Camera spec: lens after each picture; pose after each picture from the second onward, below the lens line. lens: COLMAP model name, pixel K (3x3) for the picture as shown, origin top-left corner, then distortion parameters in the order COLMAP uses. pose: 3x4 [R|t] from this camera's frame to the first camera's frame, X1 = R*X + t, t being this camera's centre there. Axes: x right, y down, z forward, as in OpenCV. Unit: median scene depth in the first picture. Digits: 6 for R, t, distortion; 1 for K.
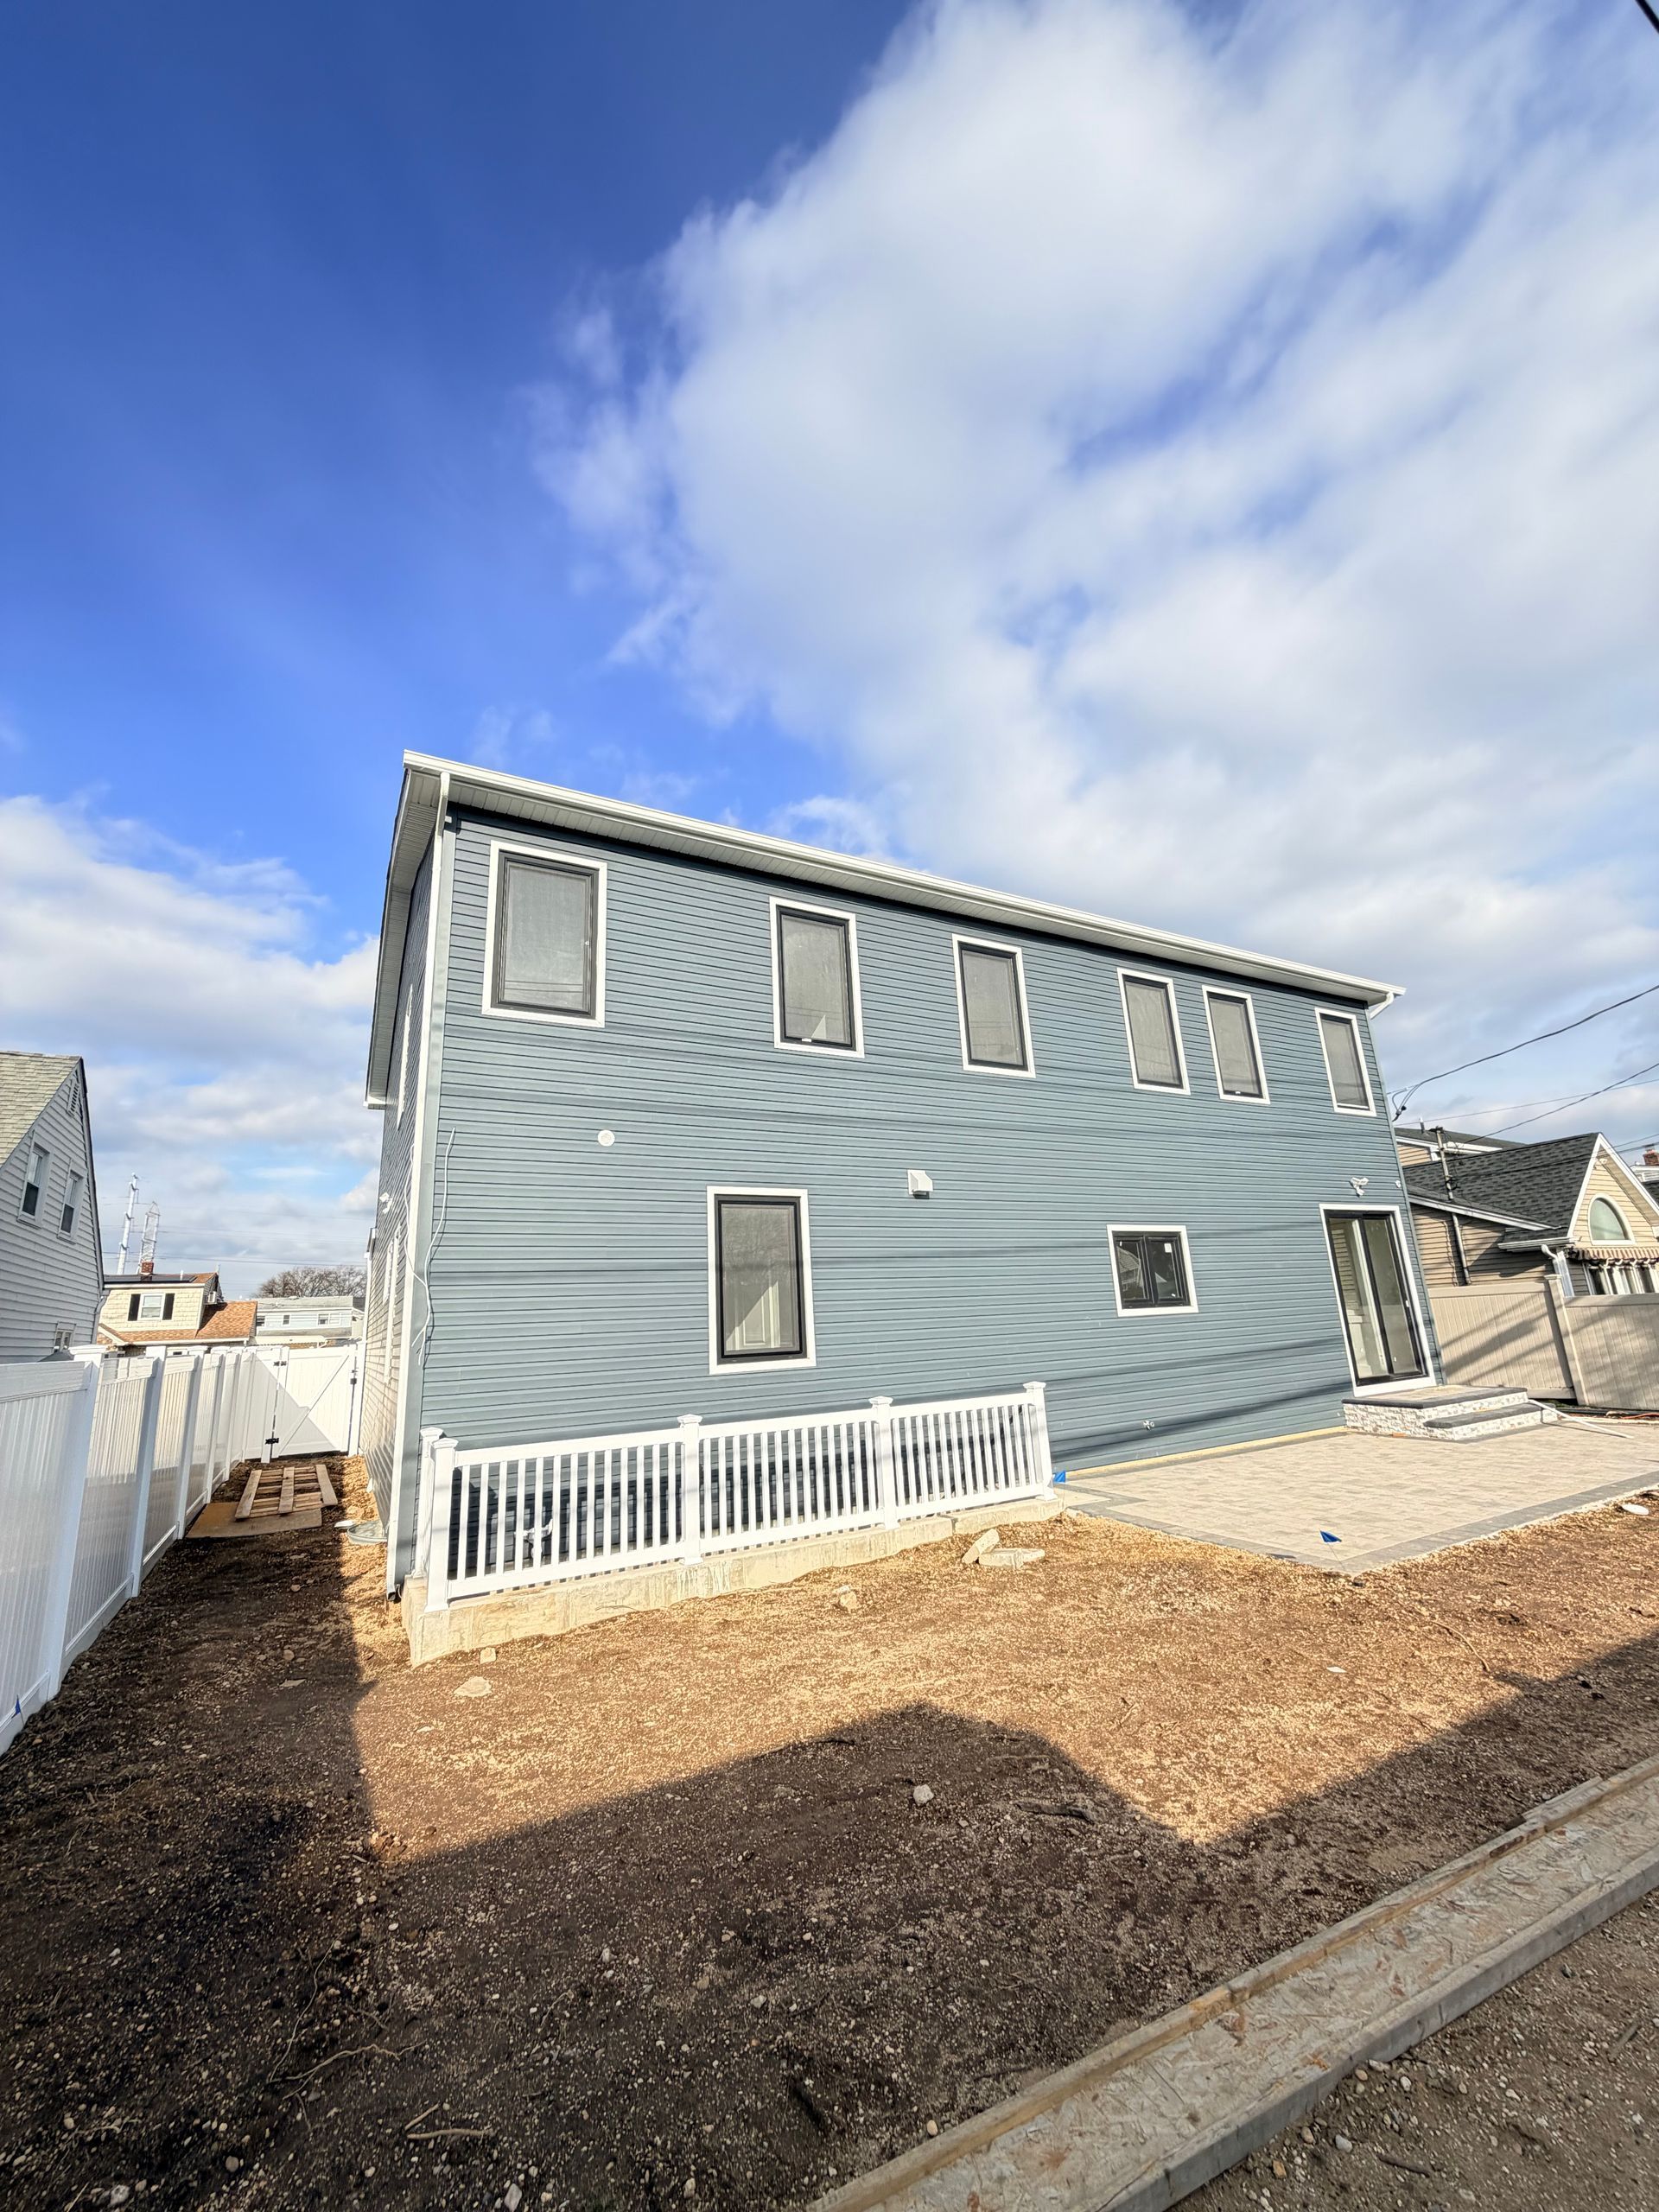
lens RADIAL K [[878.5, 0, 830.9], [0, 878.5, 1099.5], [0, 0, 1]] dist [-0.000810, -0.000021]
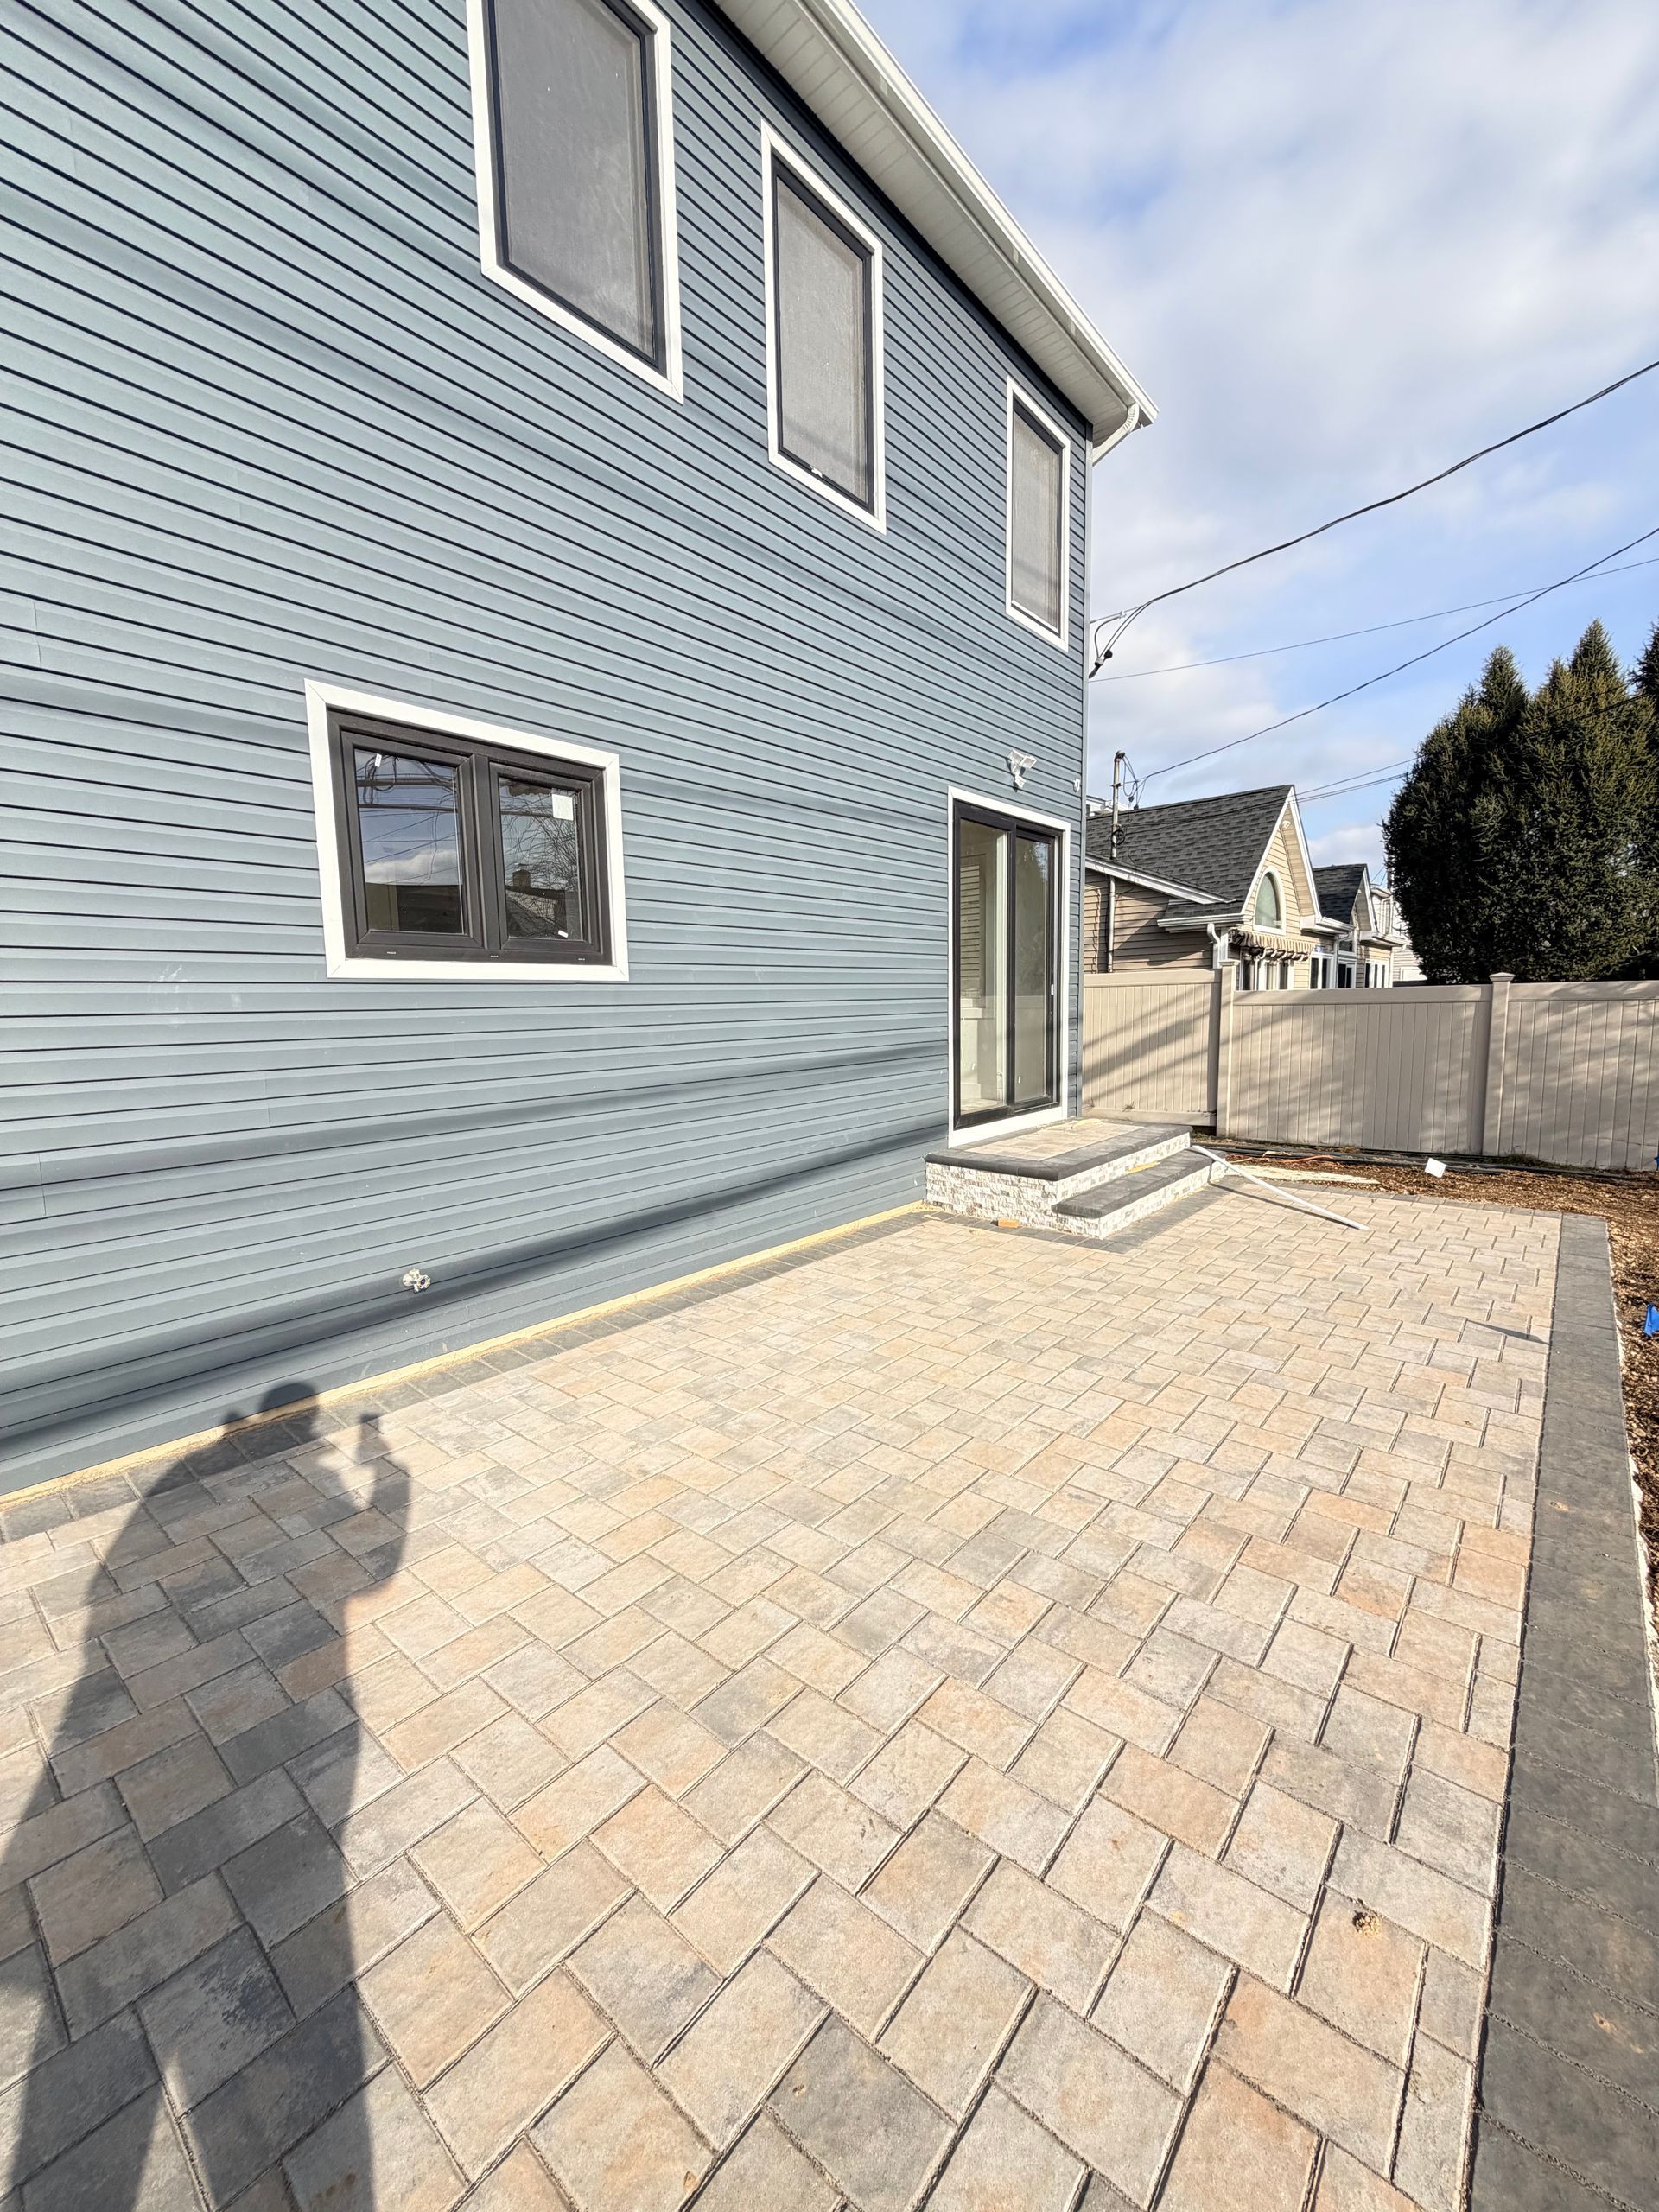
lens RADIAL K [[878.5, 0, 830.9], [0, 878.5, 1099.5], [0, 0, 1]] dist [-0.000810, -0.000021]
pose [[0.932699, -0.007526, 0.360577, 0.292852], [-0.116985, 0.939412, 0.322212, 0.125087], [-0.341155, -0.342709, 0.875308, 0.491203]]
